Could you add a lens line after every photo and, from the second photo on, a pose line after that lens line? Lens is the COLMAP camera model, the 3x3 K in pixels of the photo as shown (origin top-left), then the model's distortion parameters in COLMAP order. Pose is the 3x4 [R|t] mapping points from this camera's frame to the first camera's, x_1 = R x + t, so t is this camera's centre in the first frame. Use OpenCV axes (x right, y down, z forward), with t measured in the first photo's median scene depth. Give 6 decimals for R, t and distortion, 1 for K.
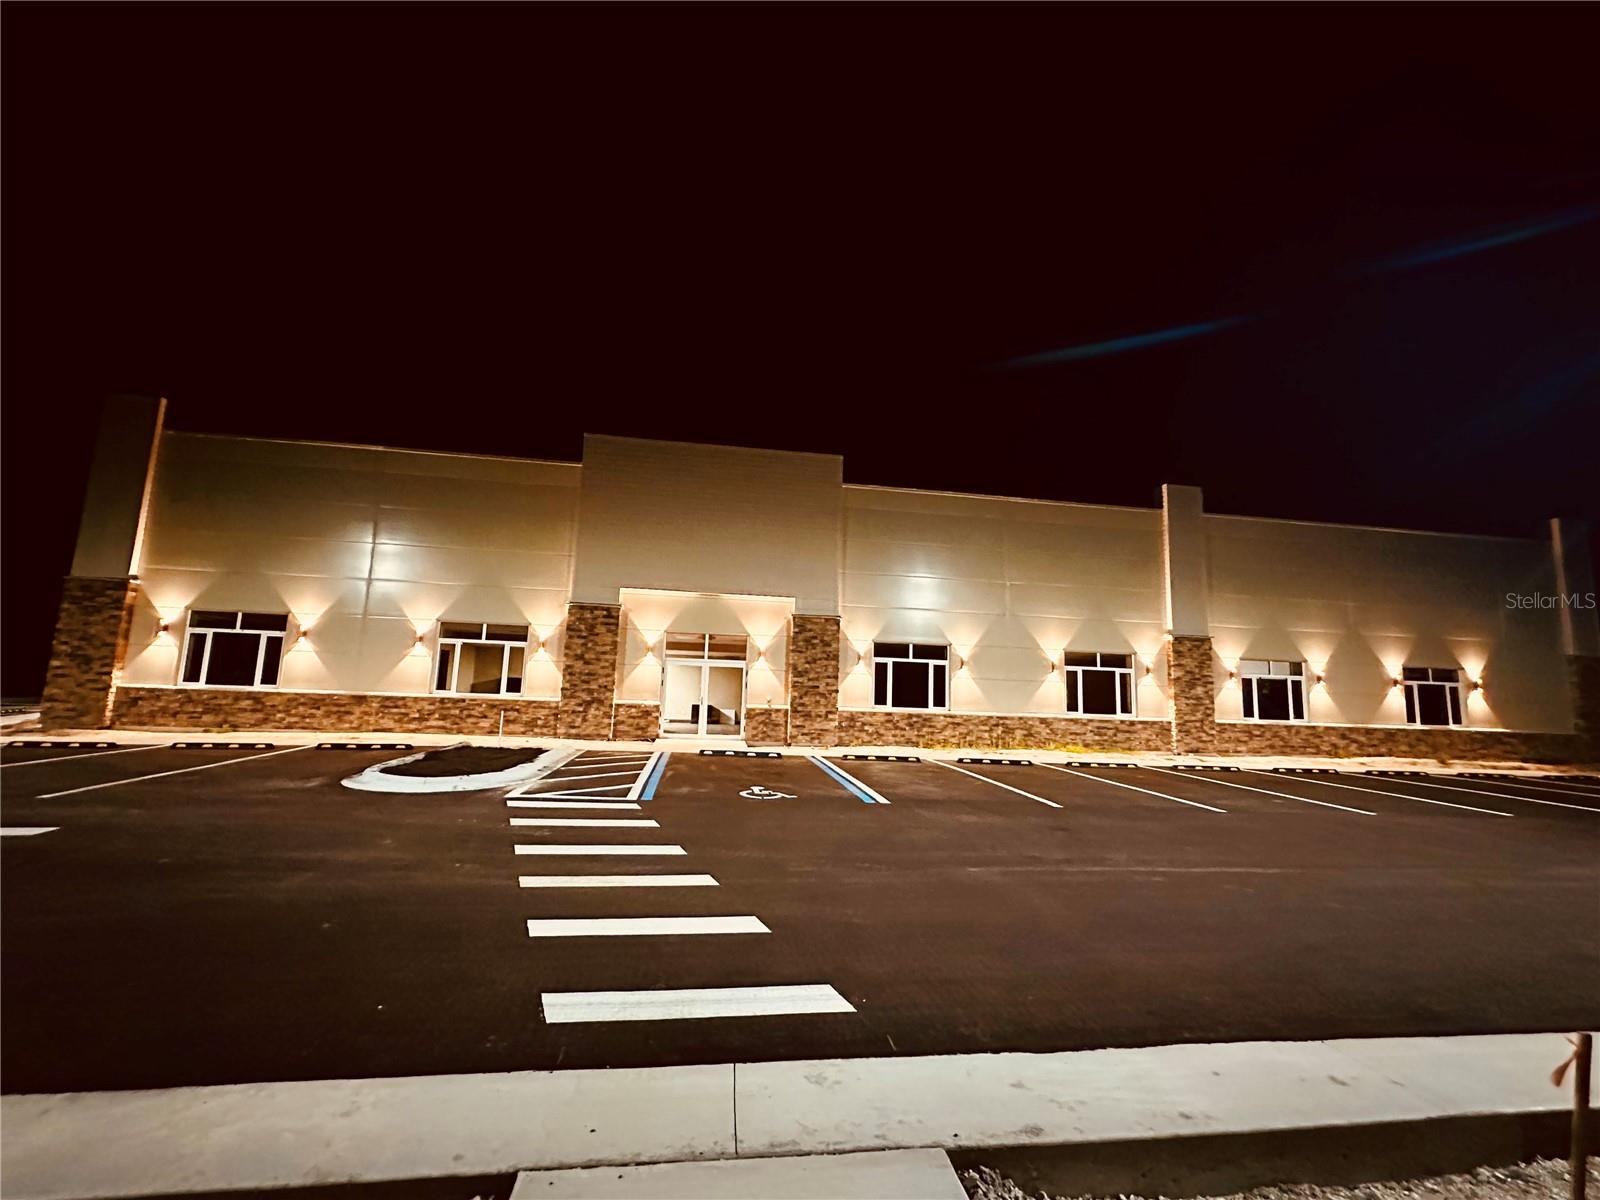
lens RADIAL K [[640.2, 0, 795.4], [0, 640.2, 610.7], [0, 0, 1]] dist [-0.008203, 0.000144]
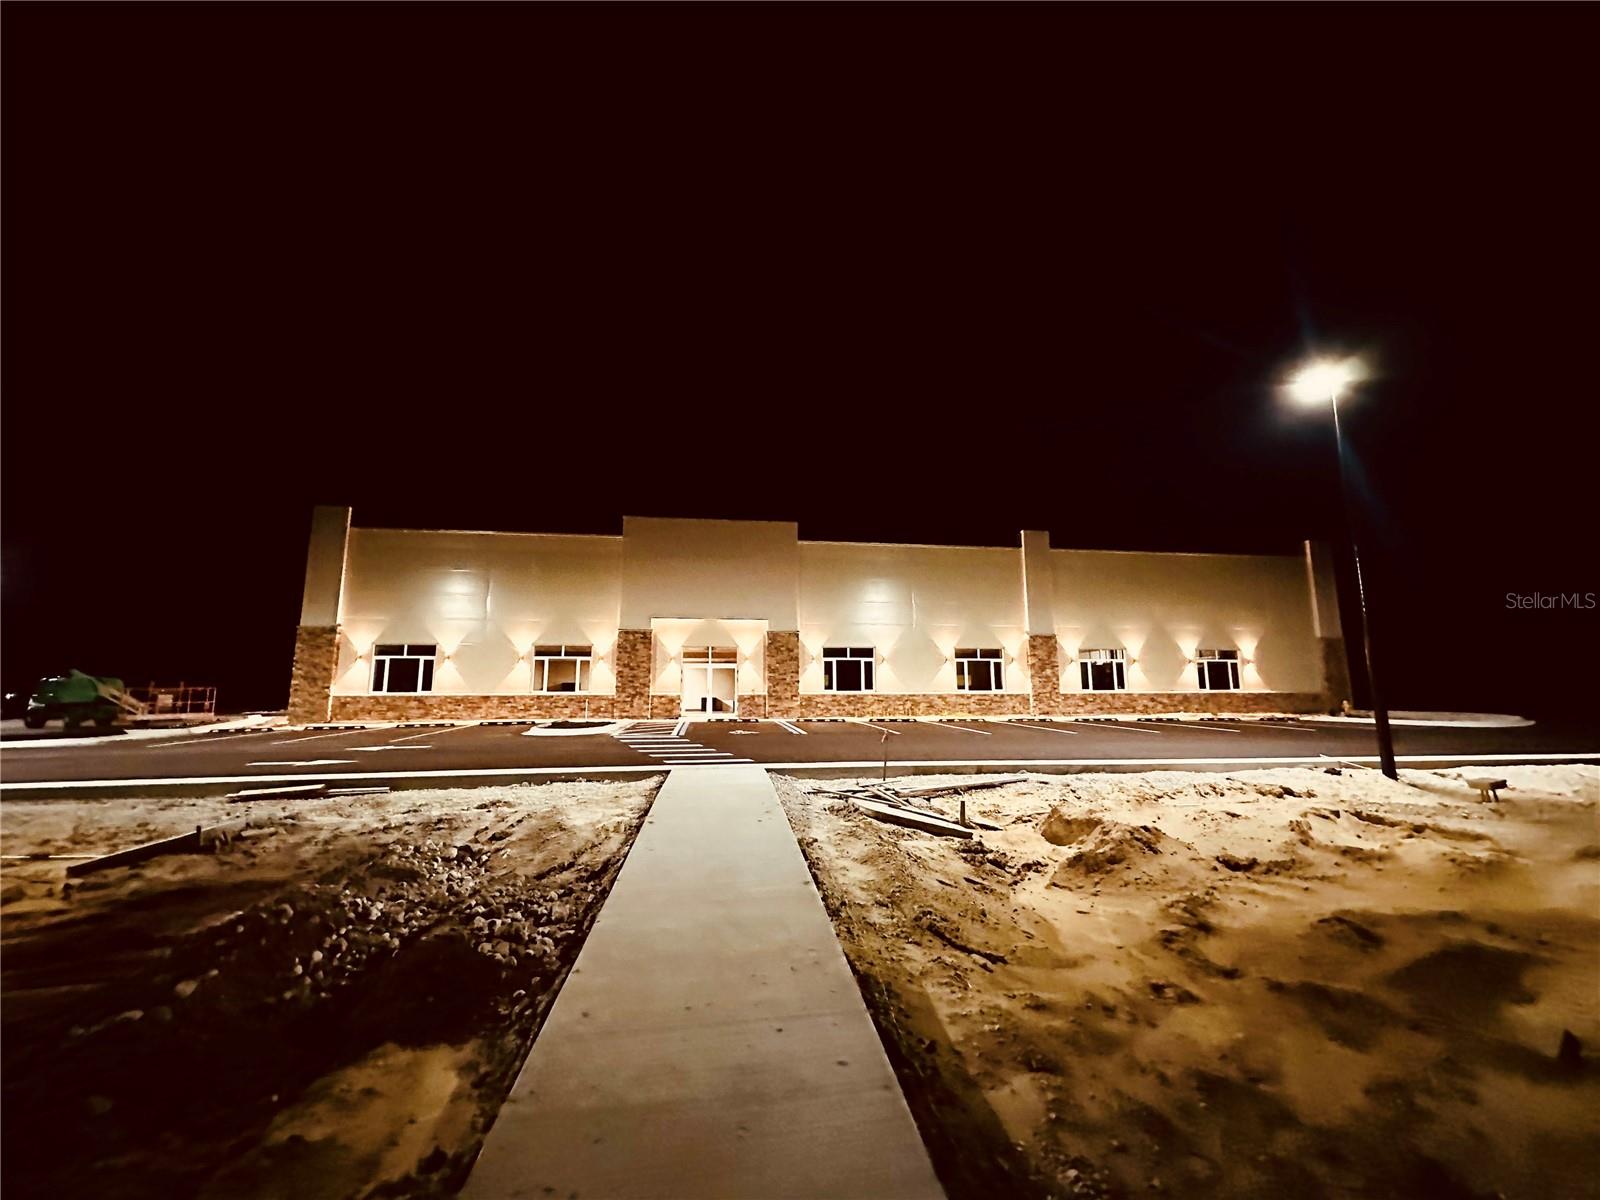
lens RADIAL K [[640.2, 0, 806.4], [0, 640.2, 599.5], [0, 0, 1]] dist [-0.008203, 0.000144]
pose [[0.999192, -0.038080, 0.012826, 0.072913], [0.038352, 0.999030, -0.021615, -0.033171], [-0.011990, 0.022090, 0.999684, -0.508344]]
